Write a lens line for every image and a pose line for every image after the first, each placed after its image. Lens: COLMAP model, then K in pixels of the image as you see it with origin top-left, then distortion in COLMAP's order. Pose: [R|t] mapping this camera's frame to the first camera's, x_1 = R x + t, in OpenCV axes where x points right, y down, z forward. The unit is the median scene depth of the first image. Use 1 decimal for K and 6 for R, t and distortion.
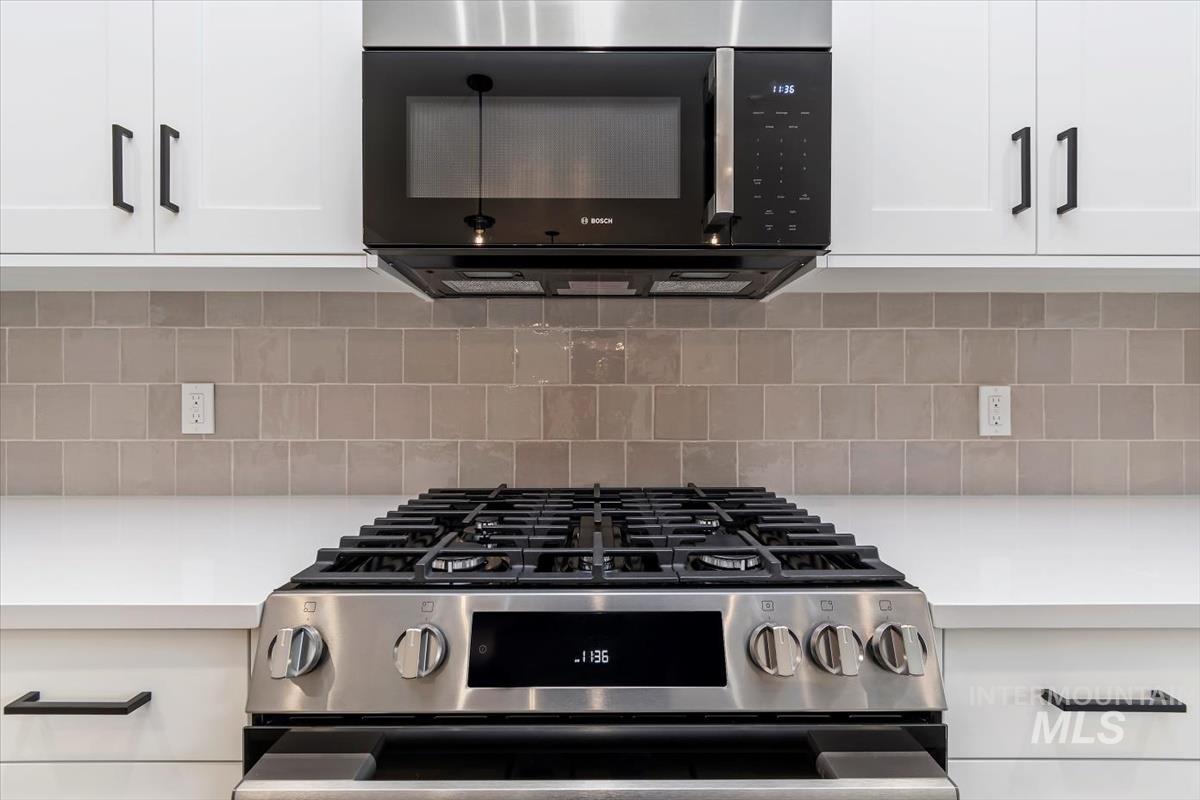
lens RADIAL K [[533.1, 0, 600.0], [0, 533.1, 400.0], [0, 0, 1]] dist [-0.000473, -0.000205]
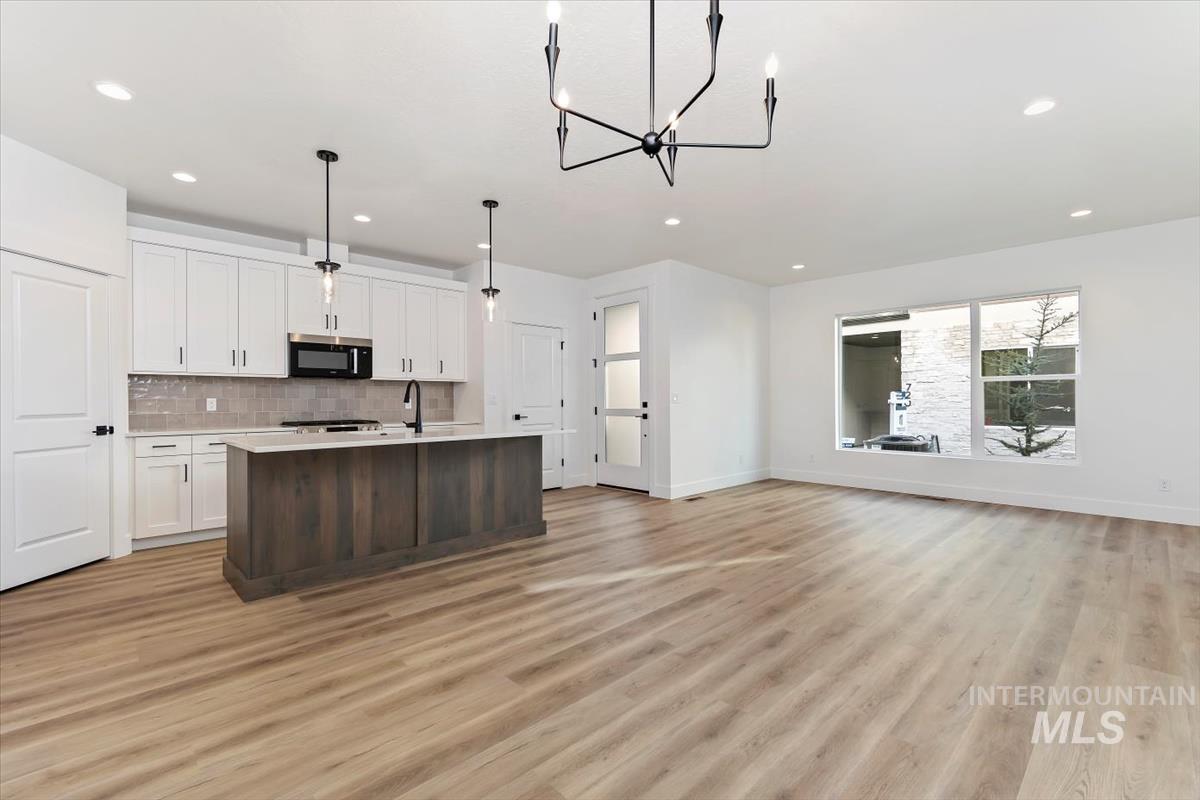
lens RADIAL K [[533.1, 0, 600.0], [0, 533.1, 400.0], [0, 0, 1]] dist [-0.000473, -0.000205]
pose [[0.726566, -0.003237, 0.687089, -1.893207], [0.007842, 0.999963, -0.003581, 0.027169], [-0.687052, 0.007990, 0.726565, -5.285600]]
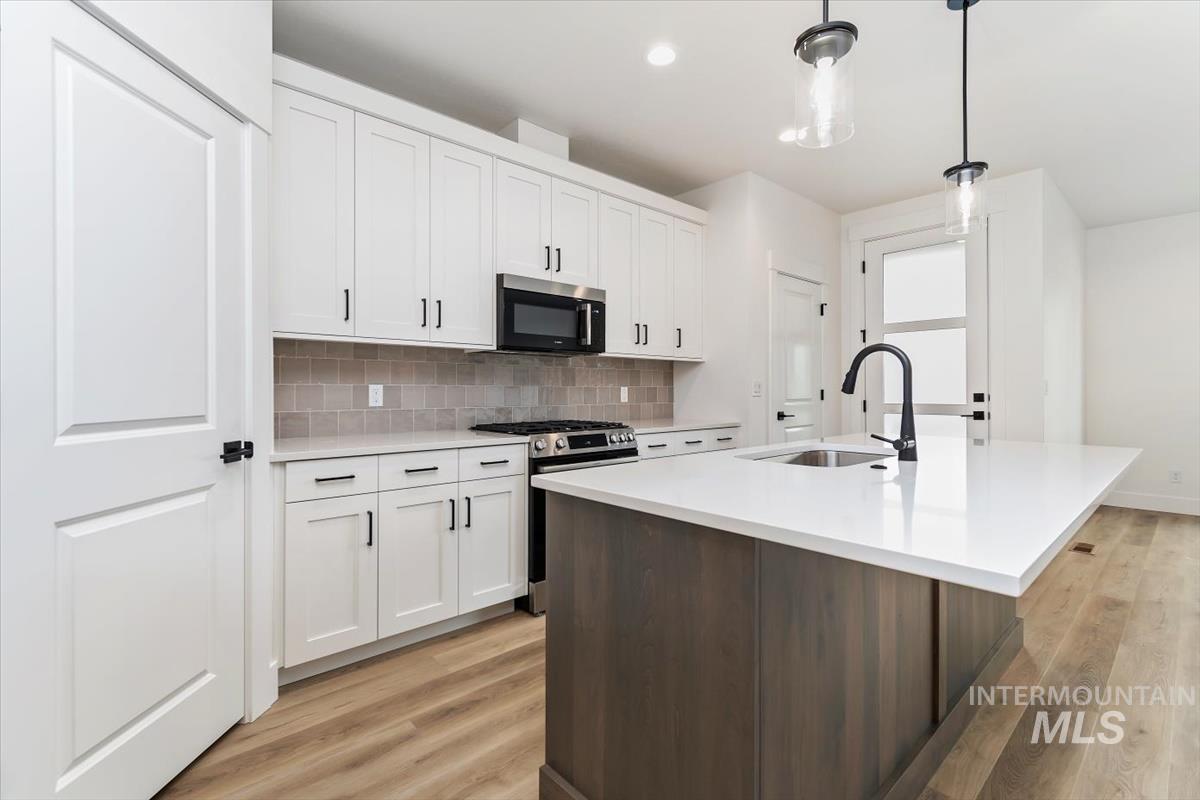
lens RADIAL K [[538.4, 0, 588.4], [0, 538.4, 390.9], [0, 0, 1]] dist [0.000381, -0.000120]
pose [[0.755157, -0.001186, 0.655543, -2.173532], [0.004611, 0.999983, -0.003502, 0.012510], [-0.655528, 0.005668, 0.755150, -1.840932]]
